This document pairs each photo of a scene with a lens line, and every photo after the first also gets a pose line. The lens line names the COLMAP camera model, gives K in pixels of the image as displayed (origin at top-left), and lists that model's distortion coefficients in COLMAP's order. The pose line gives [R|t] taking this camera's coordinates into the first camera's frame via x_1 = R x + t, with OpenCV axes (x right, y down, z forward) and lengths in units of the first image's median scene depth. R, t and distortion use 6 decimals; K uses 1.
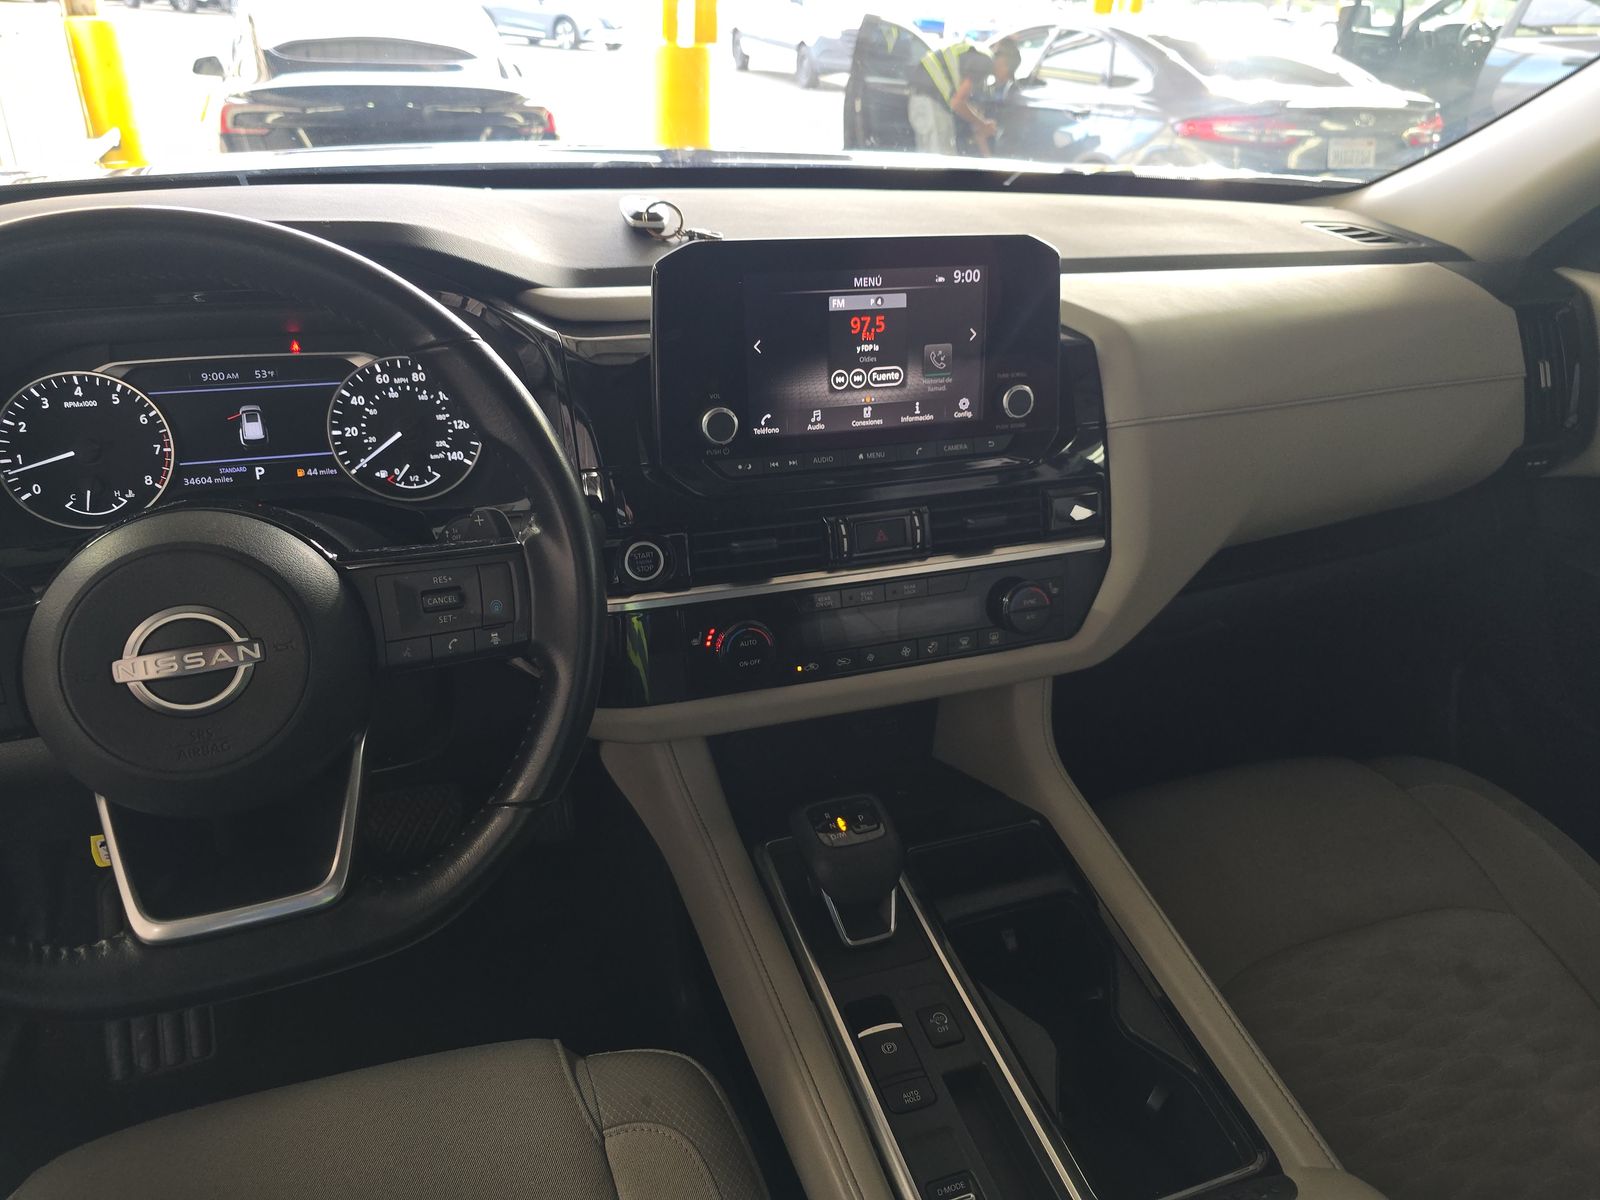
lens RADIAL K [[1073.4, 0, 809.1], [0, 1073.4, 598.9], [0, 0, 1]] dist [0.038066, -0.040962]
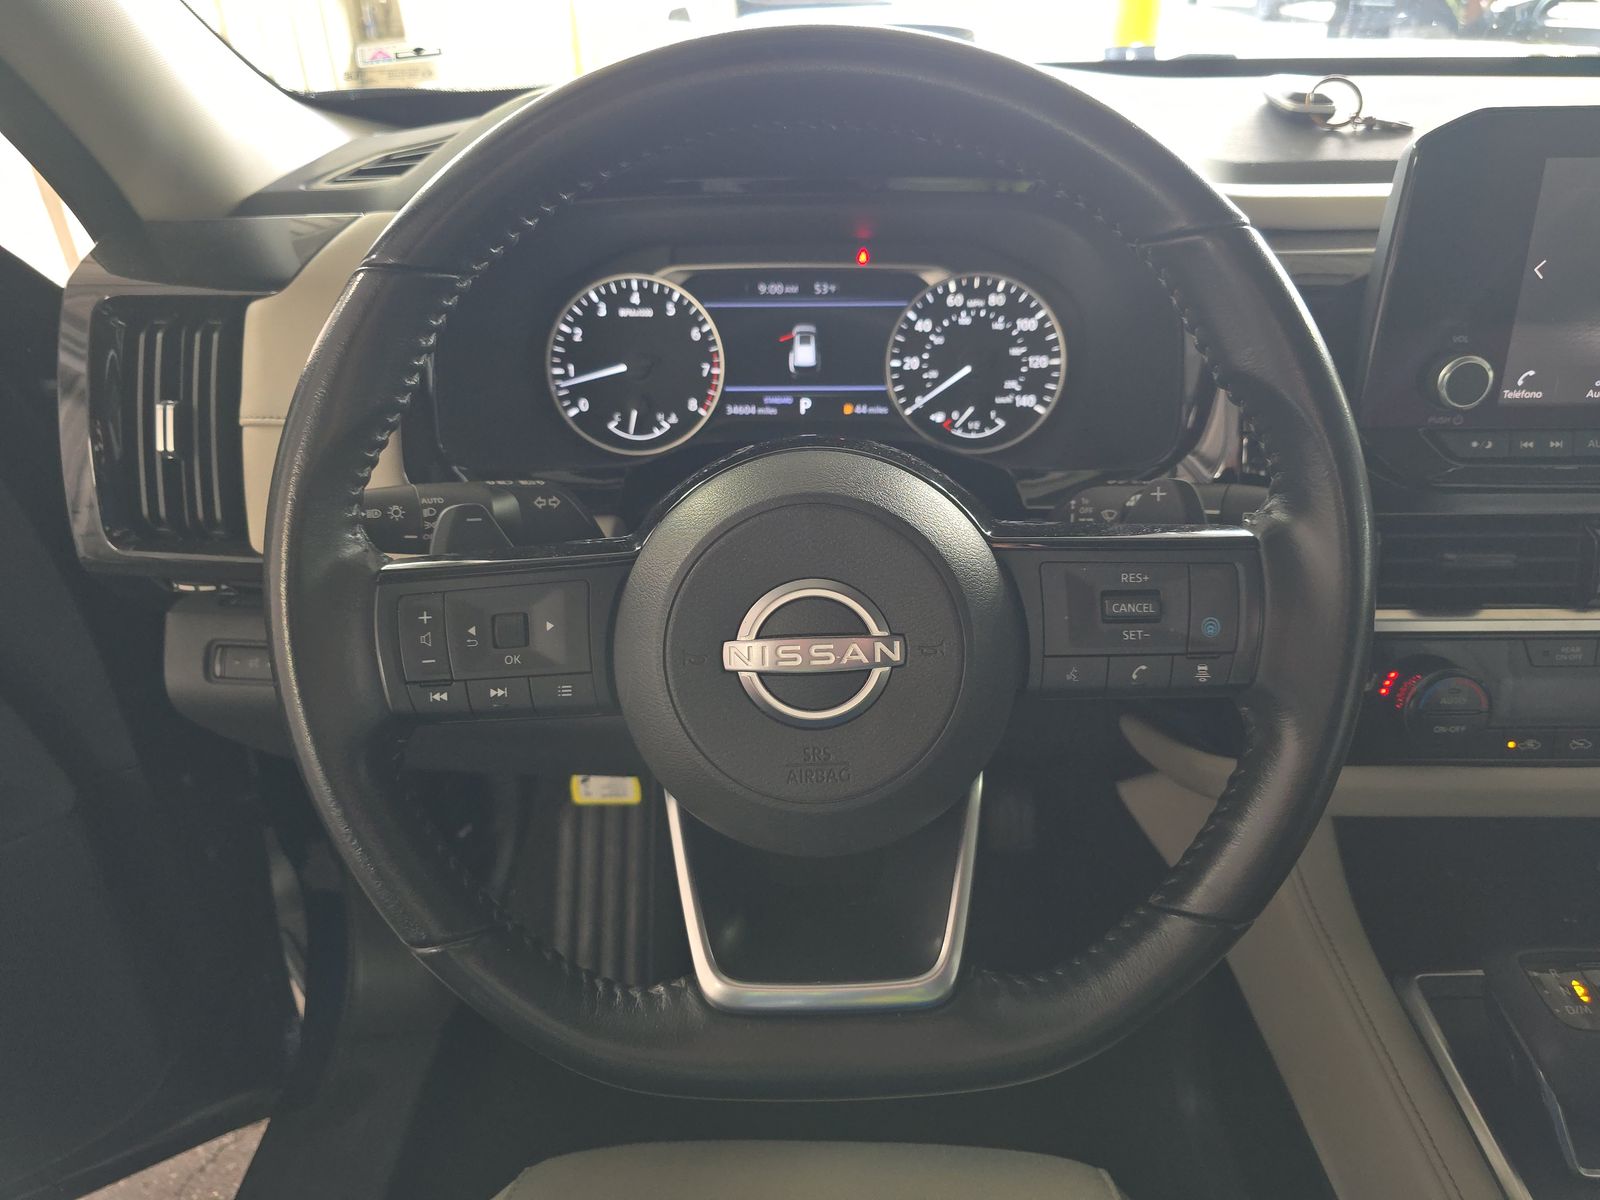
lens RADIAL K [[1073.4, 0, 806.4], [0, 1073.4, 601.0], [0, 0, 1]] dist [0.038066, -0.040962]
pose [[0.940582, 0.130861, -0.313337, -0.231276], [-0.118258, 0.991230, 0.058983, -0.013660], [0.318308, -0.018424, 0.947808, 0.199349]]
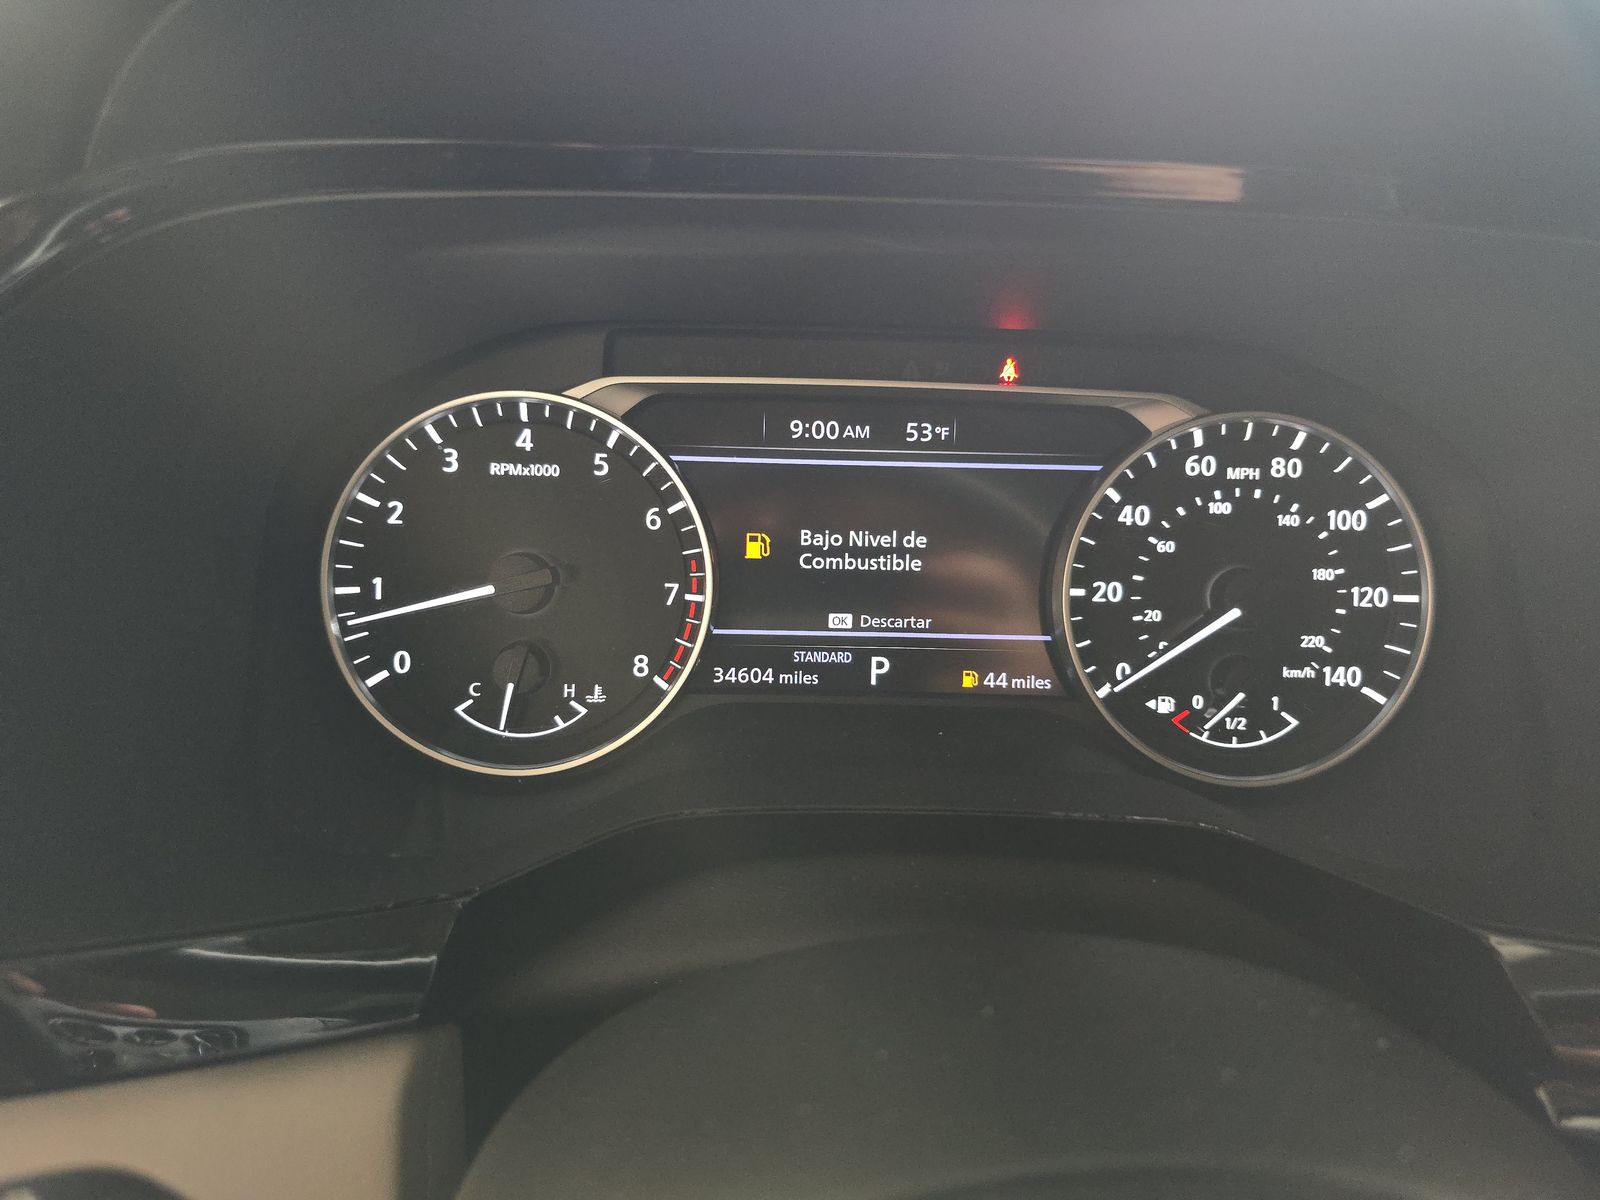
lens RADIAL K [[1073.4, 0, 803.0], [0, 1073.4, 610.8], [0, 0, 1]] dist [0.038066, -0.040962]
pose [[0.953848, 0.124541, -0.273248, -0.450089], [-0.140315, 0.989343, -0.038884, -0.124948], [0.265493, 0.075430, 0.961157, 0.633227]]
